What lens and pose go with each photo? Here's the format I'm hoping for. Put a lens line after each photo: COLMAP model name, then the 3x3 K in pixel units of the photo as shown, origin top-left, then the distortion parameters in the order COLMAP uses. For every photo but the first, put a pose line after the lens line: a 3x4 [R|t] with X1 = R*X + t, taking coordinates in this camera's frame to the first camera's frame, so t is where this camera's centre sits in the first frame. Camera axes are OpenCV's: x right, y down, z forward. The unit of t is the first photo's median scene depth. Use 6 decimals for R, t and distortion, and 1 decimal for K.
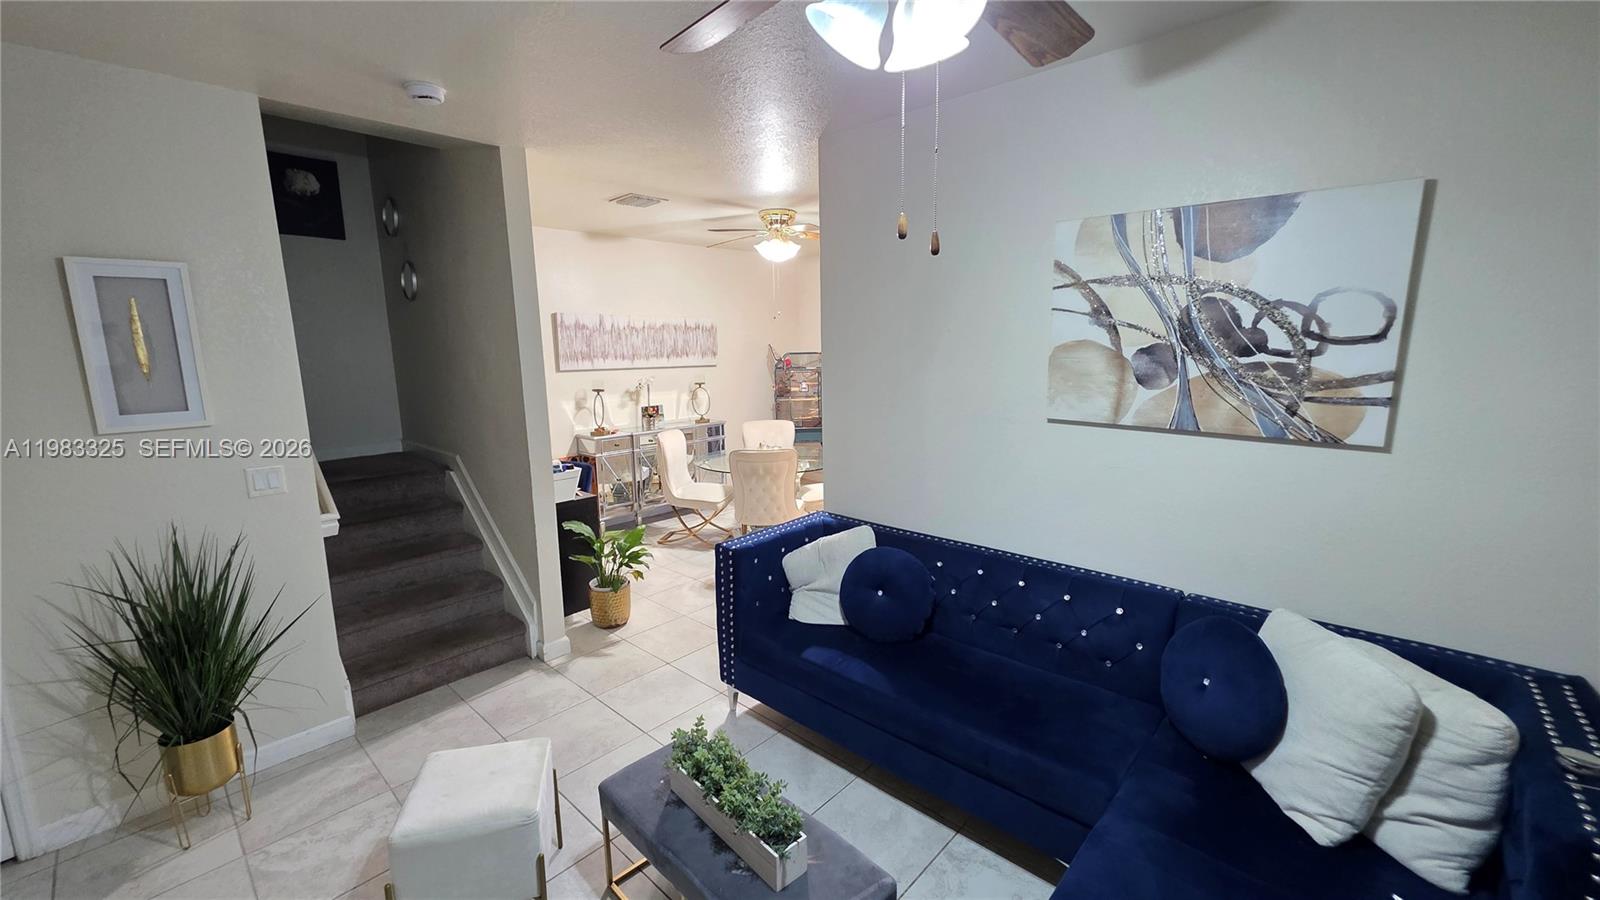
lens RADIAL K [[640.3, 0, 798.4], [0, 640.3, 447.0], [0, 0, 1]] dist [-0.000049, 0.000041]
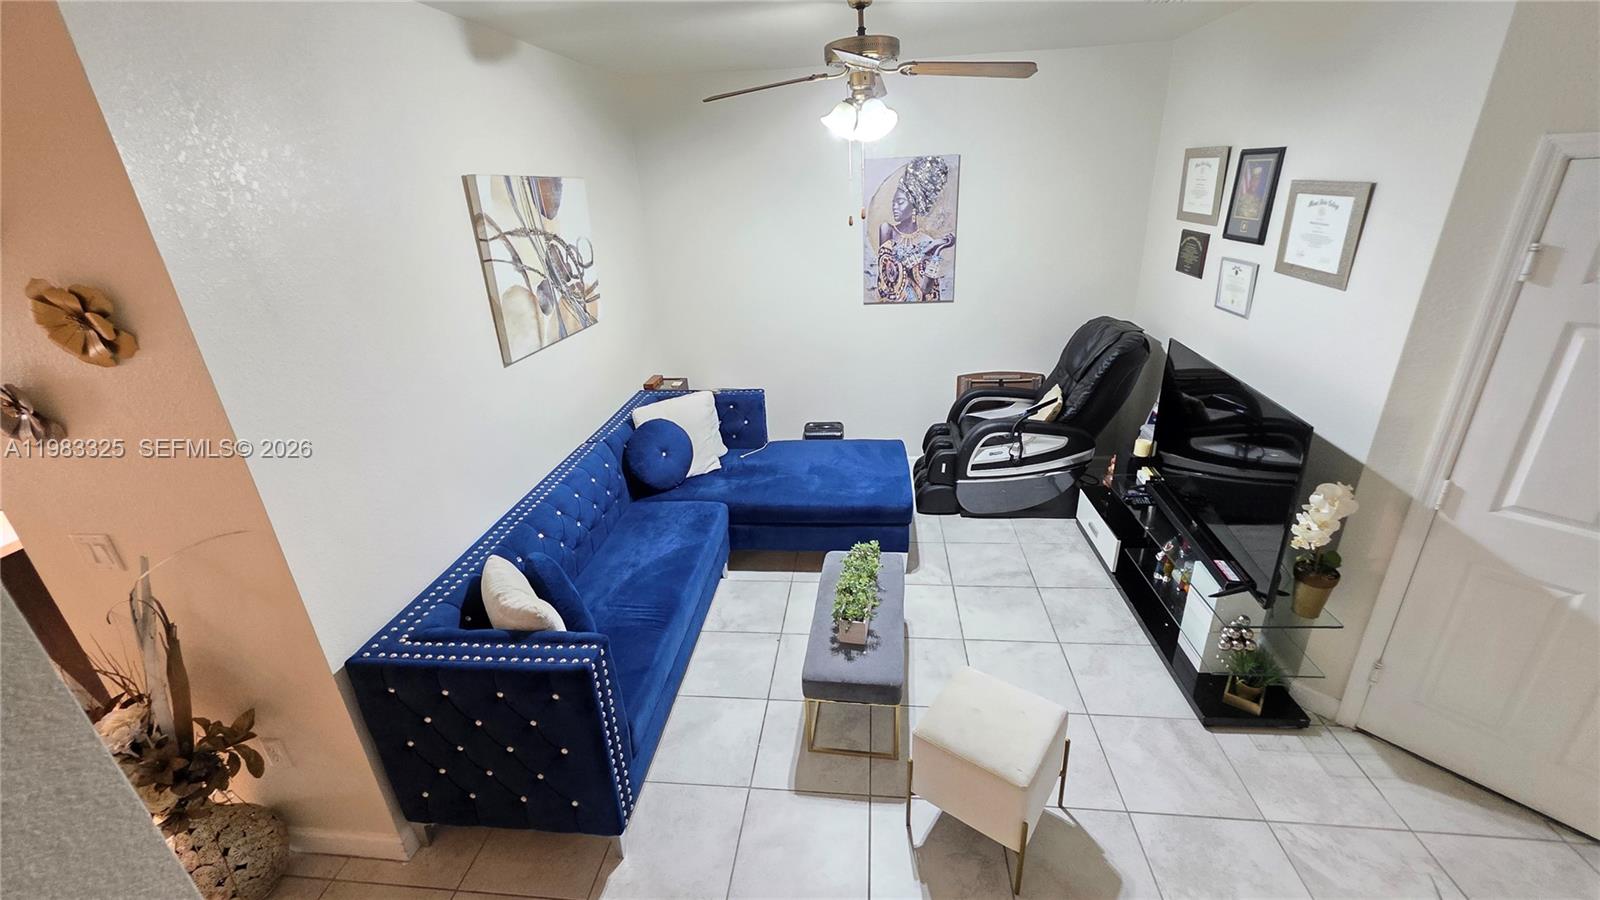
lens RADIAL K [[640.3, 0, 797.0], [0, 640.3, 452.0], [0, 0, 1]] dist [-0.000049, 0.000041]
pose [[-0.594492, -0.265152, 0.759127, -0.862502], [0.194102, 0.868830, 0.455476, -0.351536], [-0.780323, 0.418125, -0.465046, 1.335489]]
